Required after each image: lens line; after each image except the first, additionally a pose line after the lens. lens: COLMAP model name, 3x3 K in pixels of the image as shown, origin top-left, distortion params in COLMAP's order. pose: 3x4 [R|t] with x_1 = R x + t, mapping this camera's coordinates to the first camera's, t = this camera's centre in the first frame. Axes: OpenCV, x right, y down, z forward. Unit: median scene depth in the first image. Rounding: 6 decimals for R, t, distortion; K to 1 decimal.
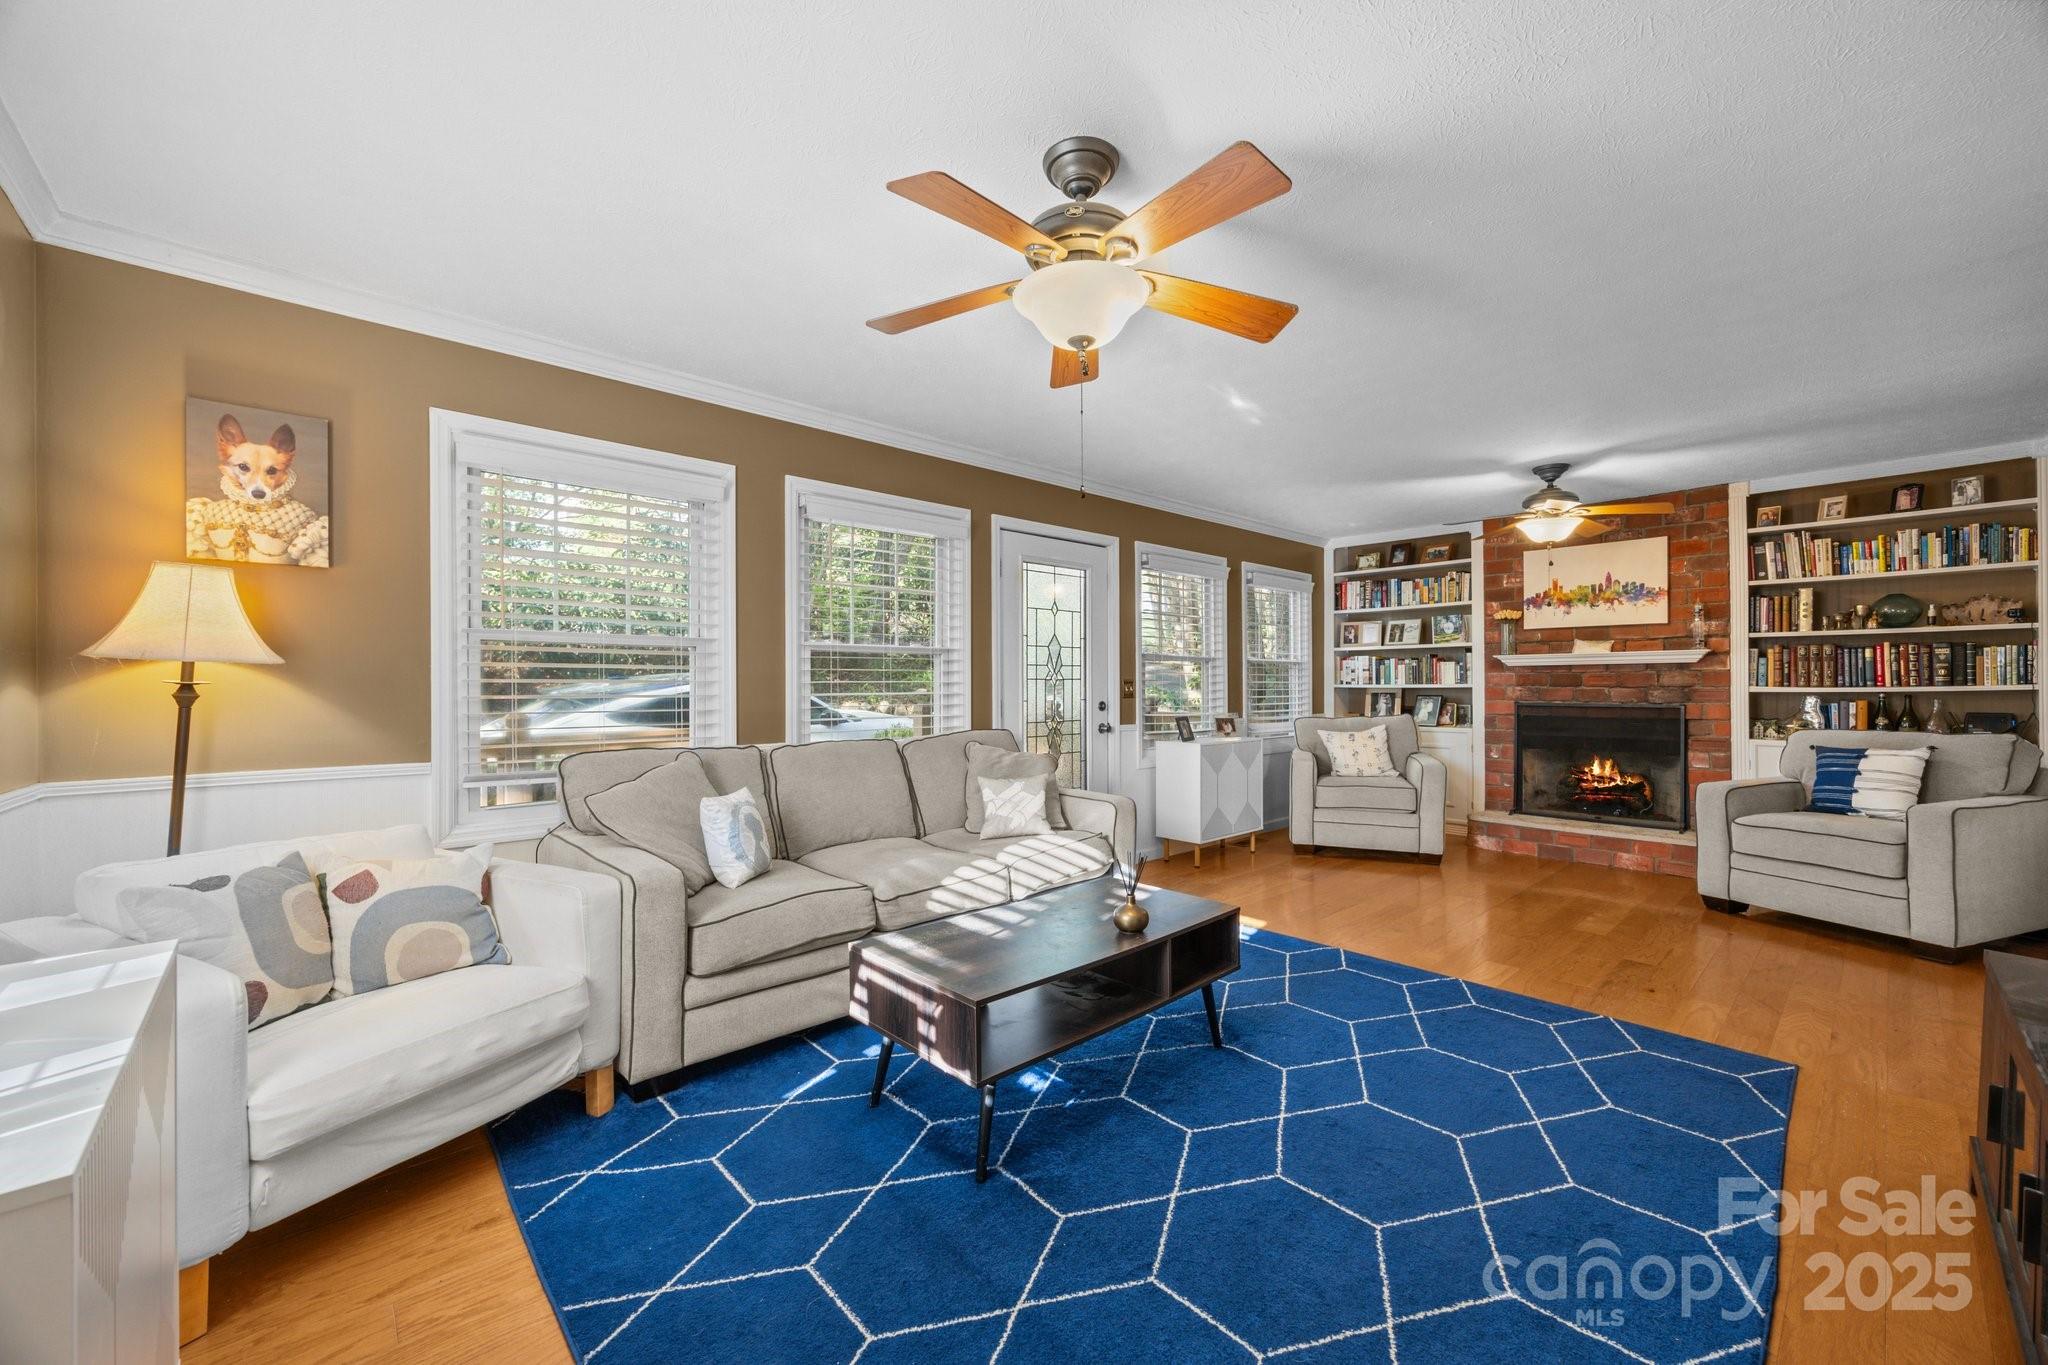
lens RADIAL K [[794.3, 0, 1025.5], [0, 794.3, 683.8], [0, 0, 1]] dist [-0.002242, -0.000089]
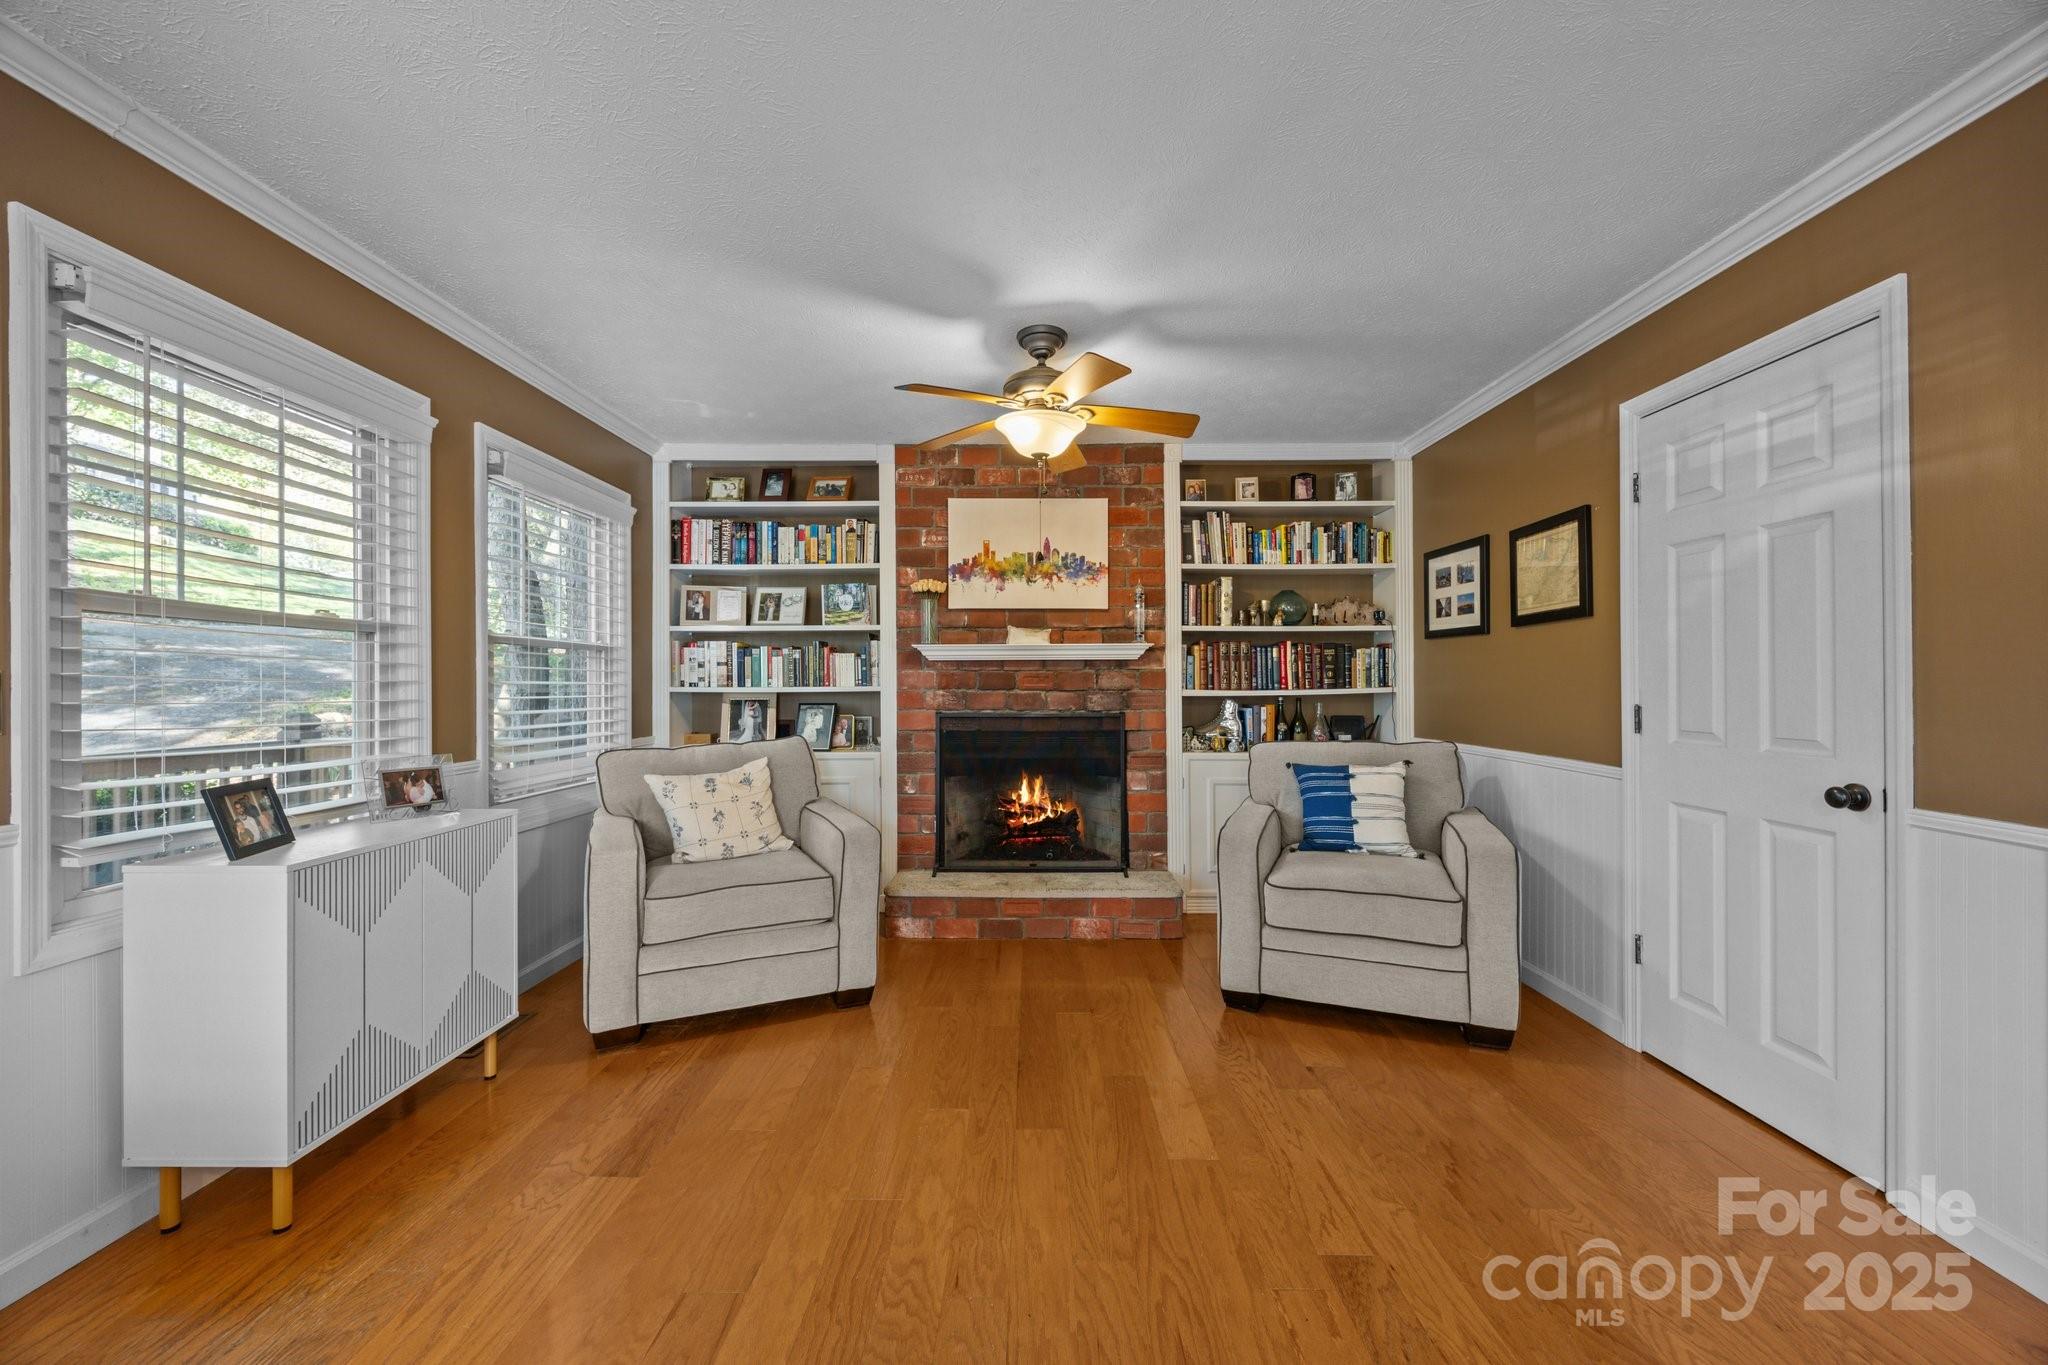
lens RADIAL K [[794.3, 0, 1024.7], [0, 794.3, 685.2], [0, 0, 1]] dist [-0.002242, -0.000089]
pose [[0.687343, 0.000933, 0.726332, 0.176924], [-0.000486, 1.000000, -0.000824, -0.000245], [-0.726333, 0.000214, 0.687343, 0.505987]]
